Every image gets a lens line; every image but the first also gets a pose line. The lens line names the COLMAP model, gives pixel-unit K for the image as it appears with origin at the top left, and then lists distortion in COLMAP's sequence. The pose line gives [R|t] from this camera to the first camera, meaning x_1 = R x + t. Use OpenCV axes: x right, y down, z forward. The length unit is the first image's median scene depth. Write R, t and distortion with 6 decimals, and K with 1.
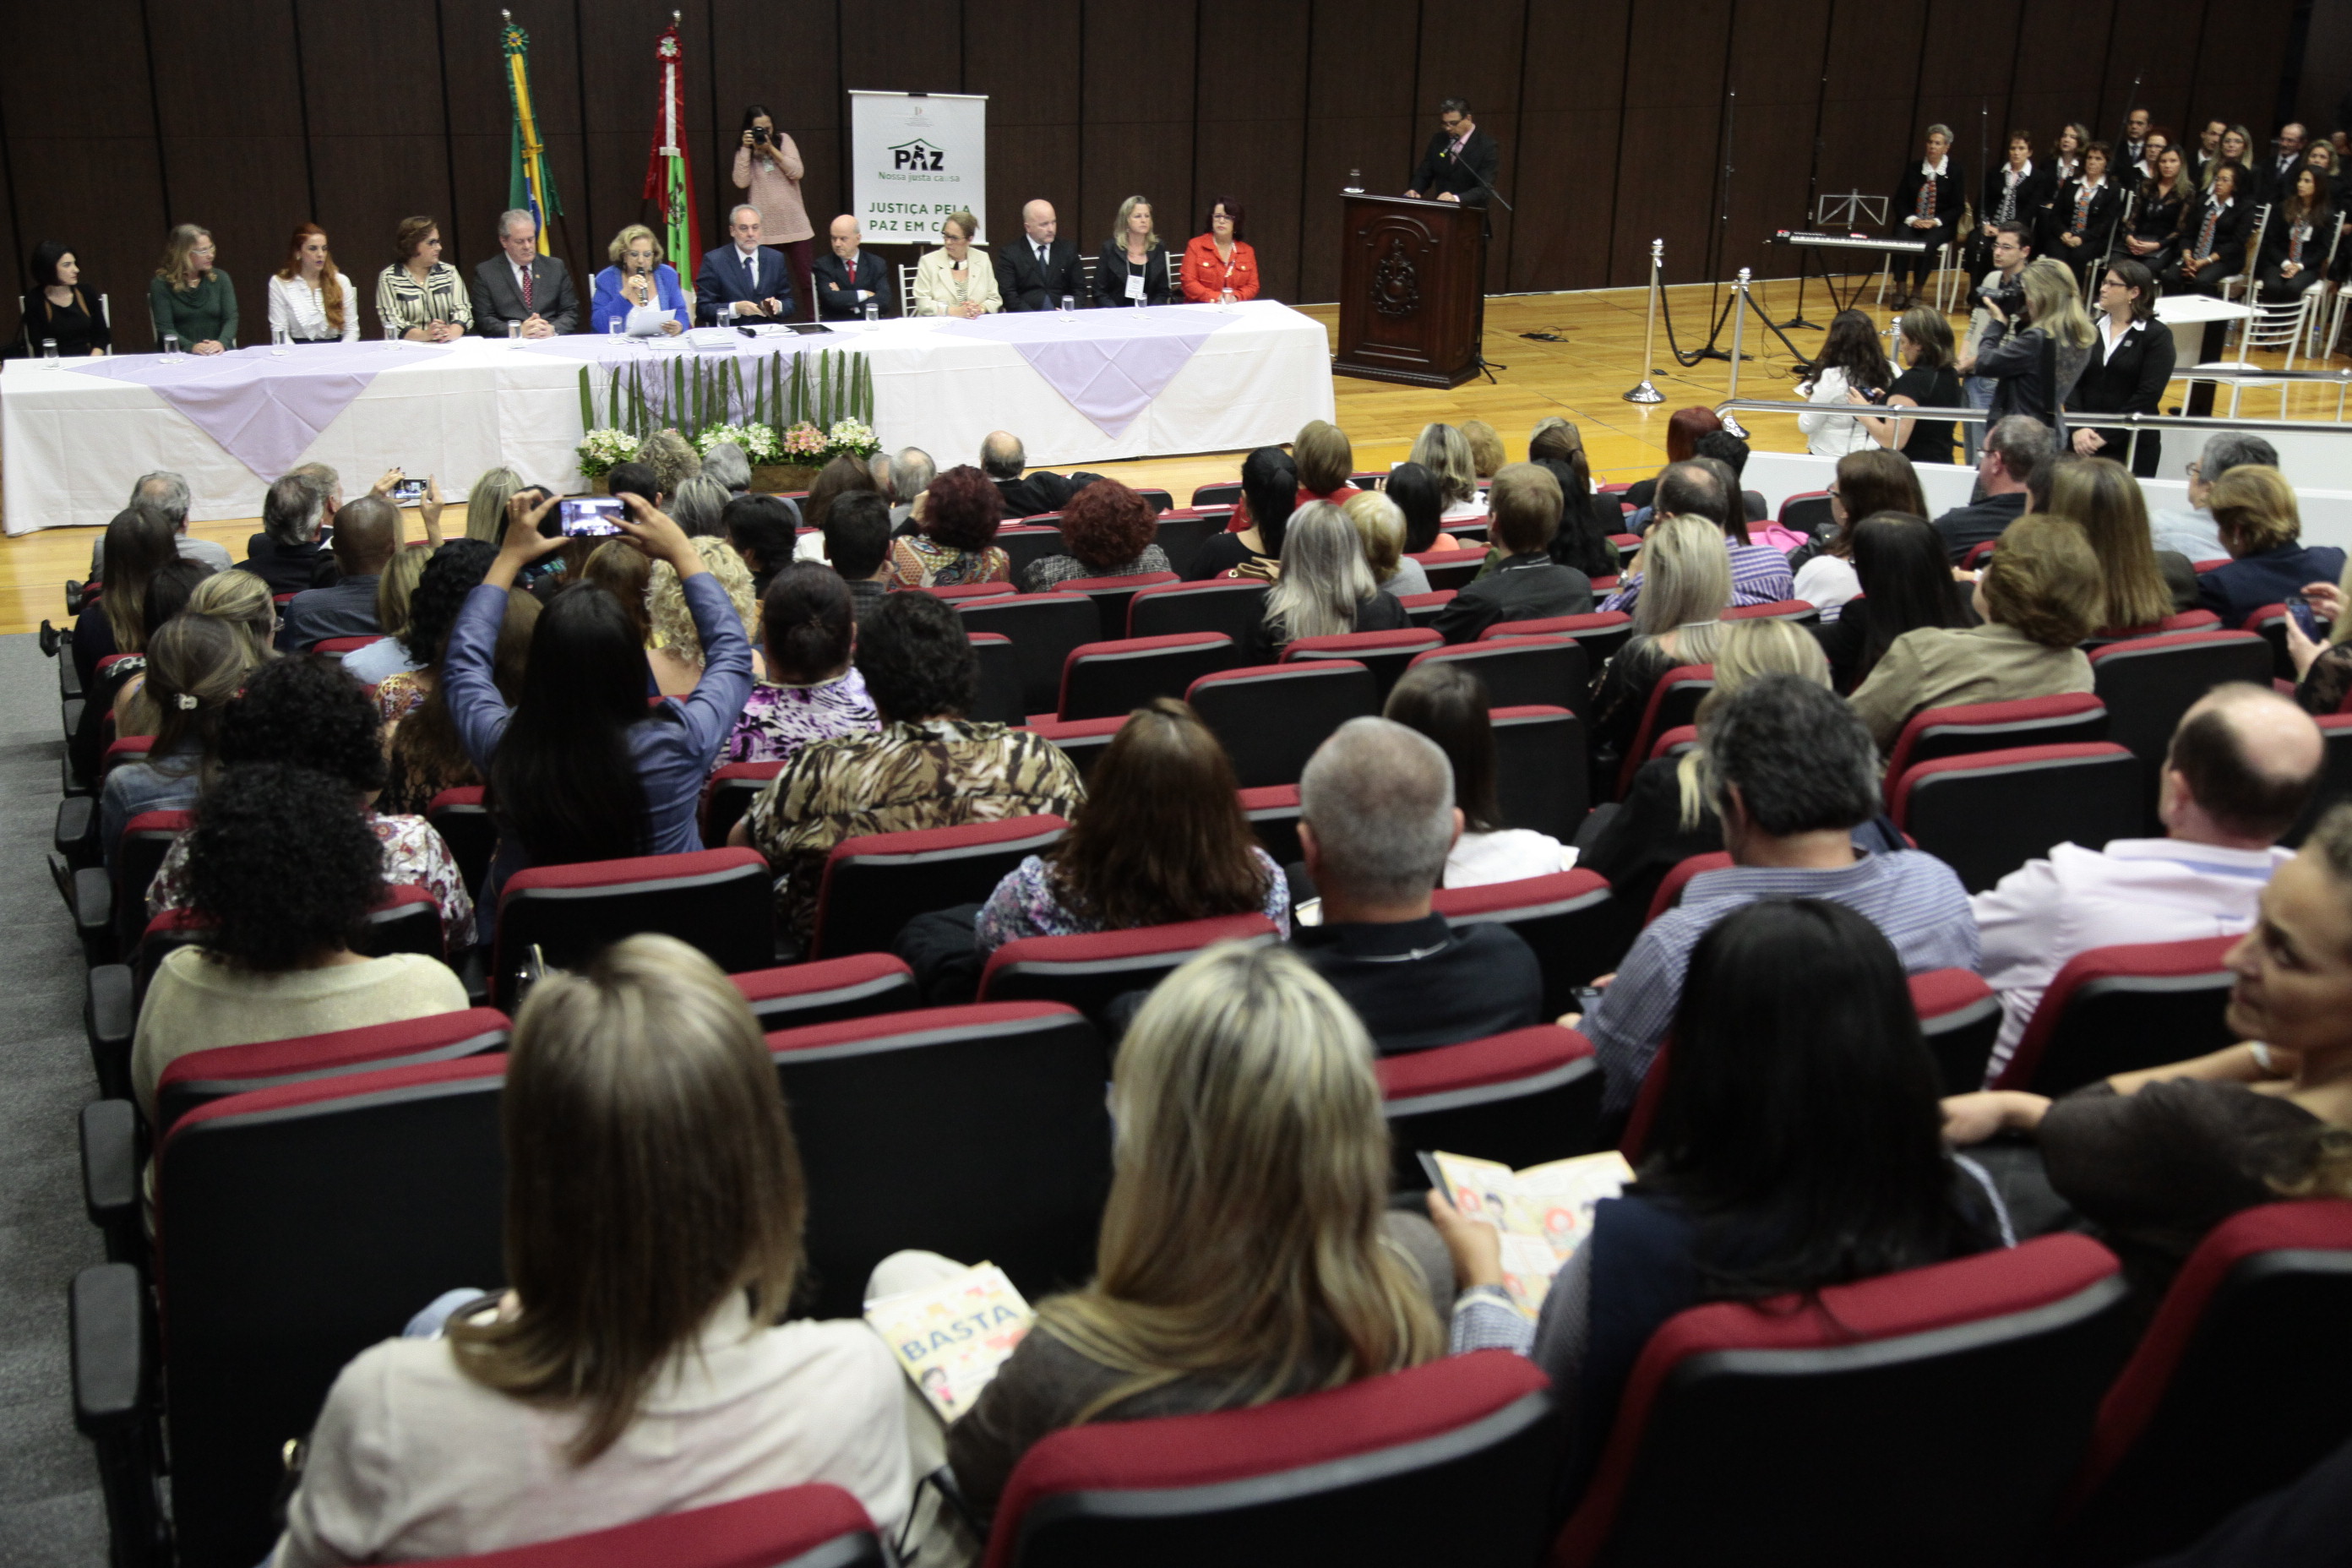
lens RADIAL K [[2780.6, 0, 1156.1], [0, 2780.6, 802.6], [0, 0, 1]] dist [0.051808, 0.000000]
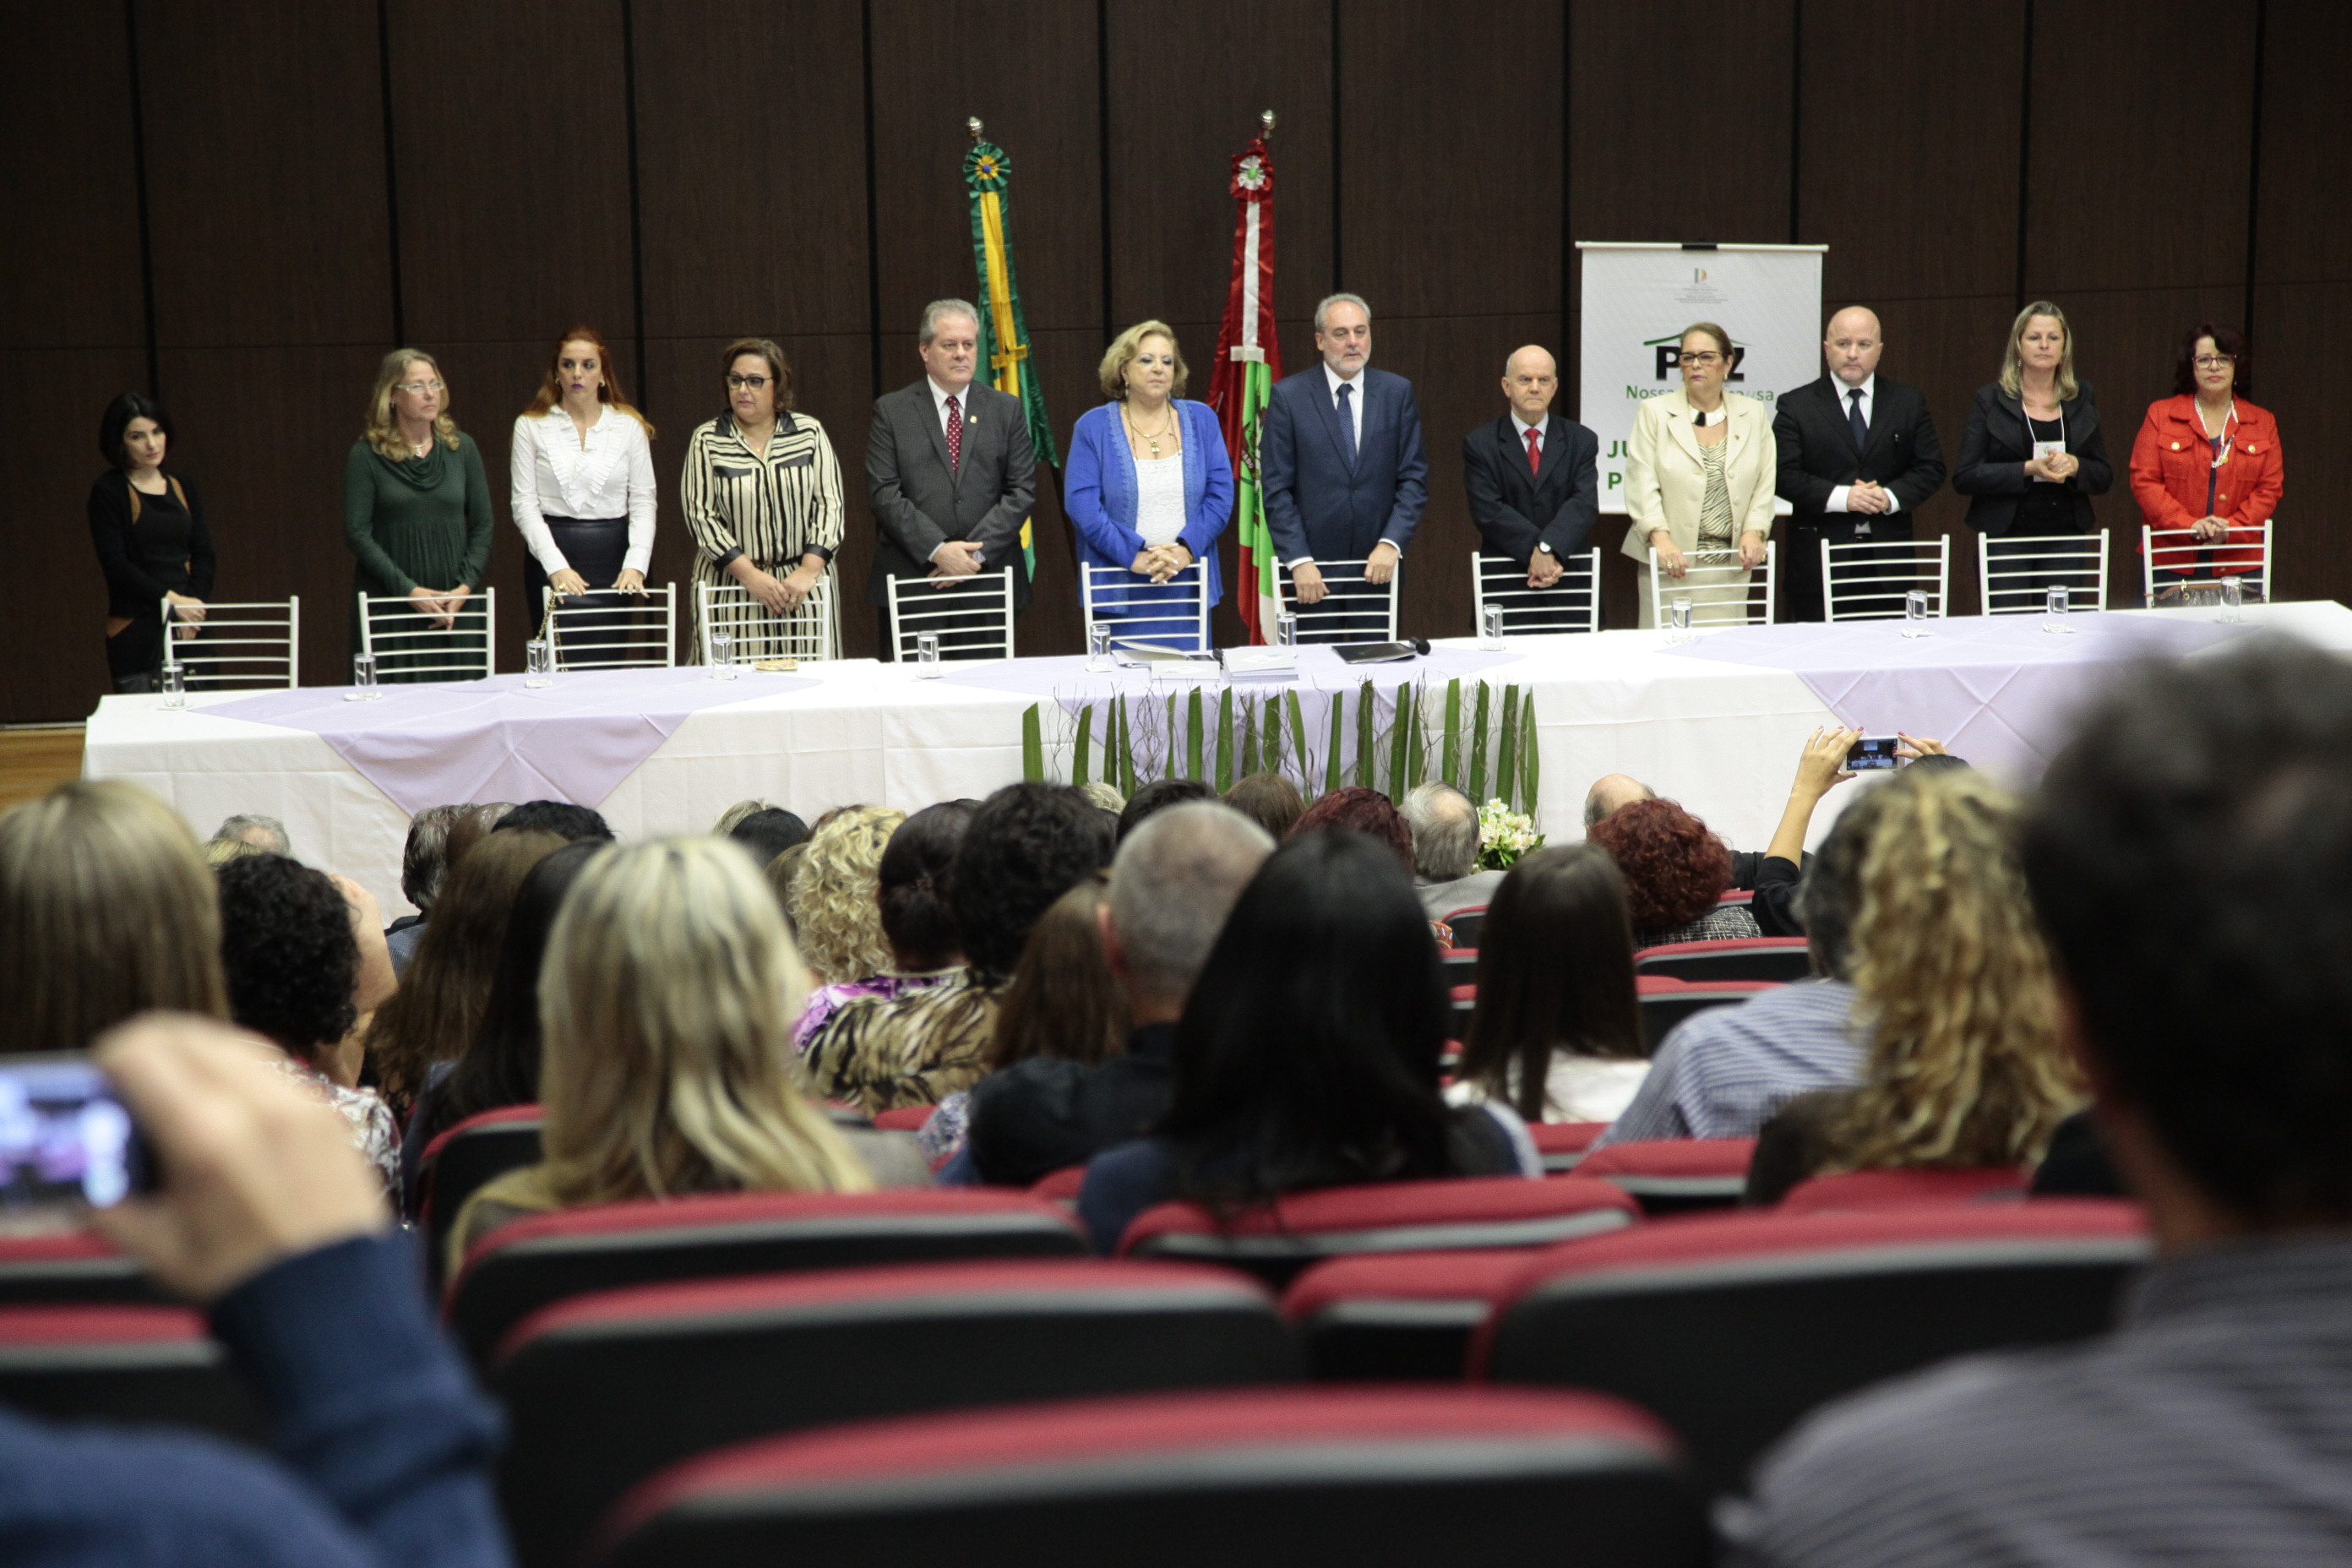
lens RADIAL K [[6003.0, 0, 1163.5], [0, 6003.0, 772.9], [0, 0, 1]] dist [0.177004, 0.000000]
pose [[0.973842, 0.003720, -0.227198, 0.102095], [-0.041251, 0.986146, -0.160670, 0.055010], [0.223452, 0.165839, 0.960503, -0.185150]]
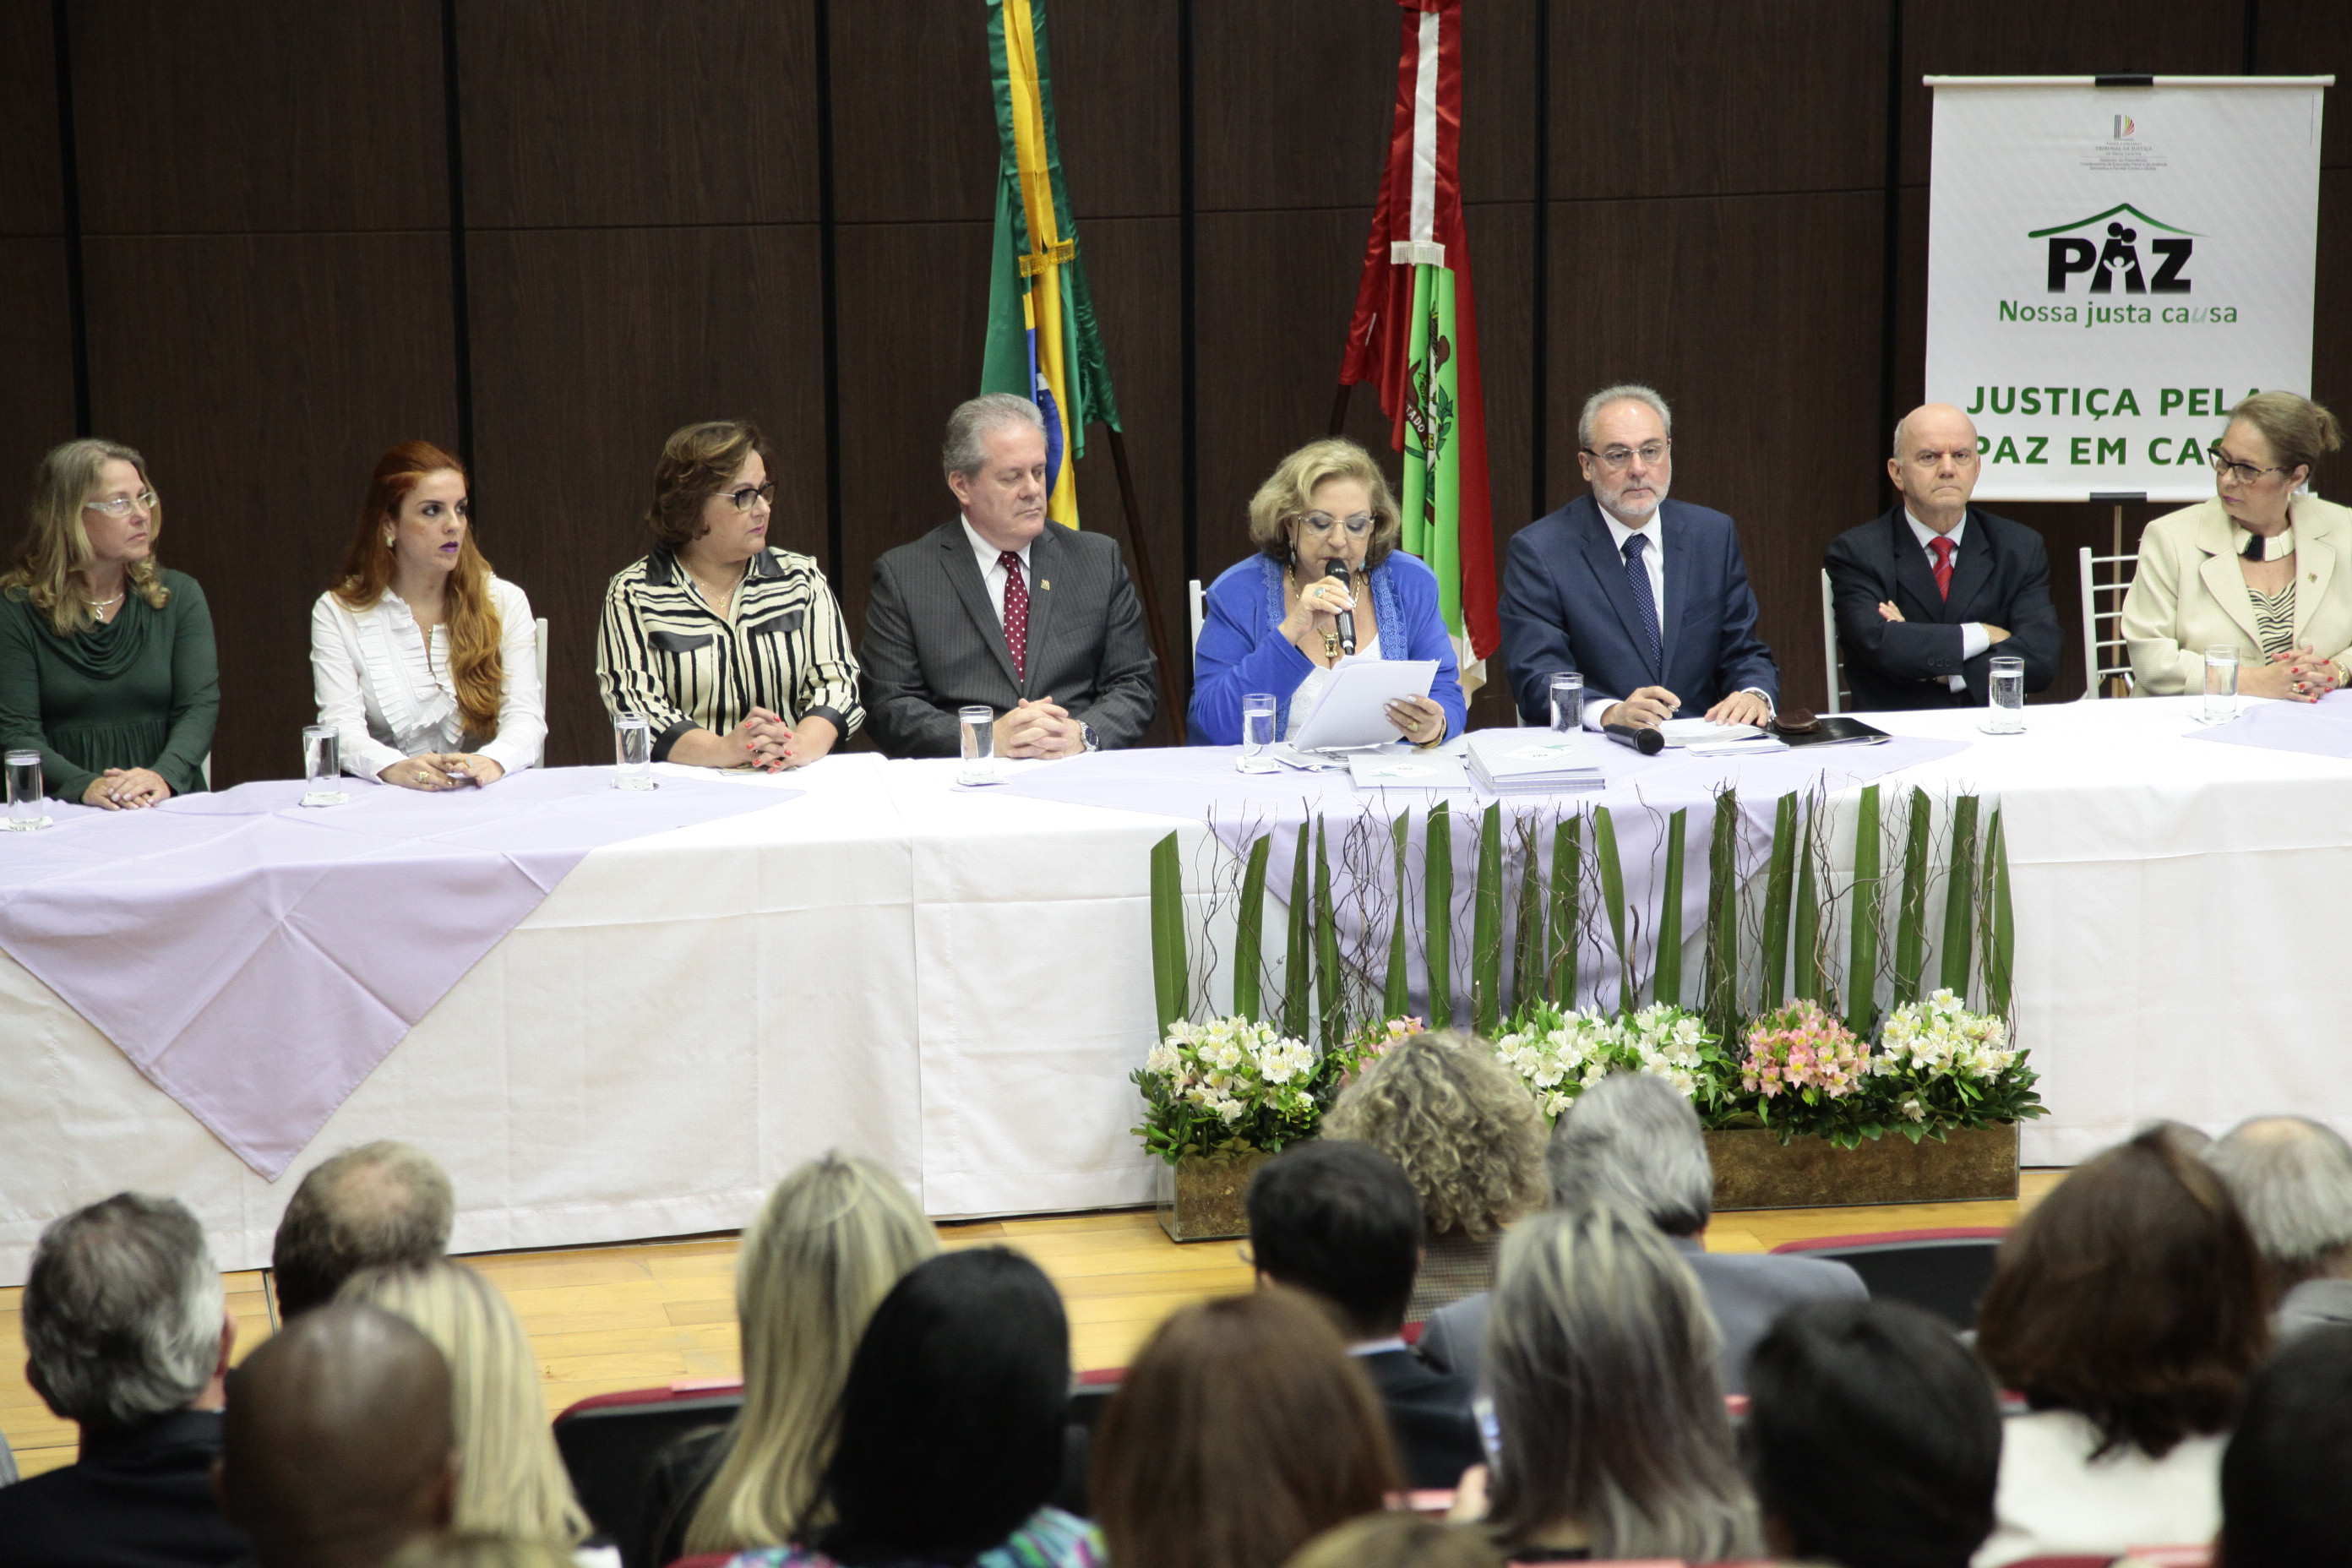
lens RADIAL K [[6895.1, 0, 1093.8], [0, 6895.1, 723.8], [0, 0, 1]] dist [0.500897, 0.000000]
pose [[0.978460, -0.000384, -0.206434, -0.037753], [-0.035528, 0.984764, -0.170229, -0.024784], [0.203355, 0.173897, 0.963539, 0.174571]]
